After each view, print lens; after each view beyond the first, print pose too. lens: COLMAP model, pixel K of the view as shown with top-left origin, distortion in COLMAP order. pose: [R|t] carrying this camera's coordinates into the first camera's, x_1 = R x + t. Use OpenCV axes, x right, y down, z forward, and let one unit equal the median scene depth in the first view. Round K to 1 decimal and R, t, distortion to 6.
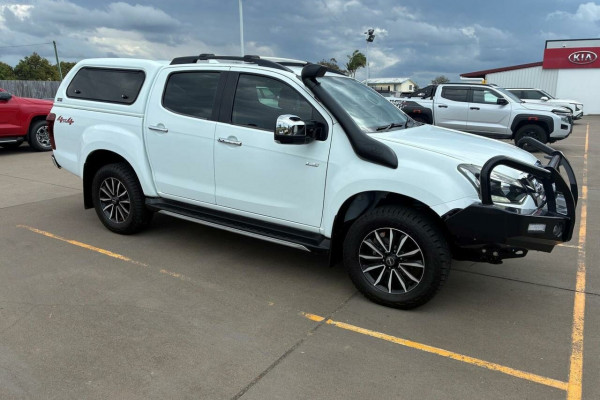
lens RADIAL K [[449.8, 0, 300.0], [0, 449.8, 200.0], [0, 0, 1]] dist [0.067286, -0.088304]
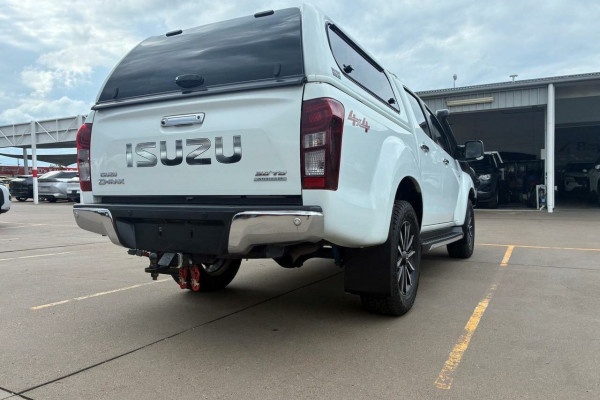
lens RADIAL K [[449.8, 0, 300.0], [0, 449.8, 200.0], [0, 0, 1]] dist [0.067286, -0.088304]
pose [[-0.058804, -0.032976, 0.997725, -1.118137], [0.238636, 0.970013, 0.046125, -0.153529], [-0.969327, 0.240805, -0.049171, 1.264419]]
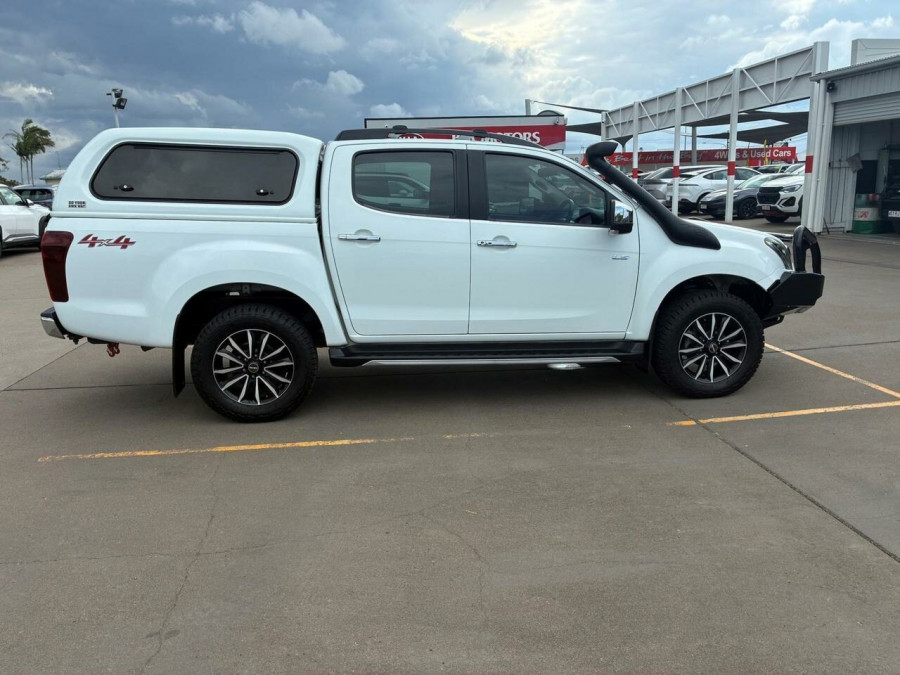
lens RADIAL K [[674.4, 0, 450.0], [0, 674.4, 337.5], [0, 0, 1]] dist [0.070499, -0.093595]
pose [[0.772621, -0.163243, 0.613522, -0.819806], [0.175351, 0.983656, 0.040903, -0.031413], [-0.610171, 0.075980, 0.788618, 0.154944]]
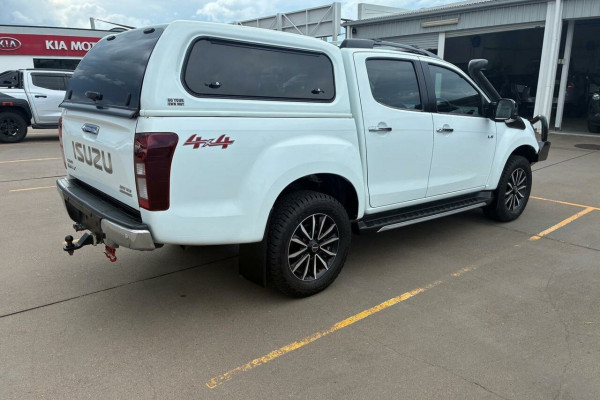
lens RADIAL K [[449.8, 0, 300.0], [0, 449.8, 200.0], [0, 0, 1]] dist [0.067286, -0.088304]
pose [[0.314540, -0.246274, 0.916741, -1.103231], [0.221190, 0.958189, 0.181517, -0.209191], [-0.923114, 0.145679, 0.355862, 0.848225]]
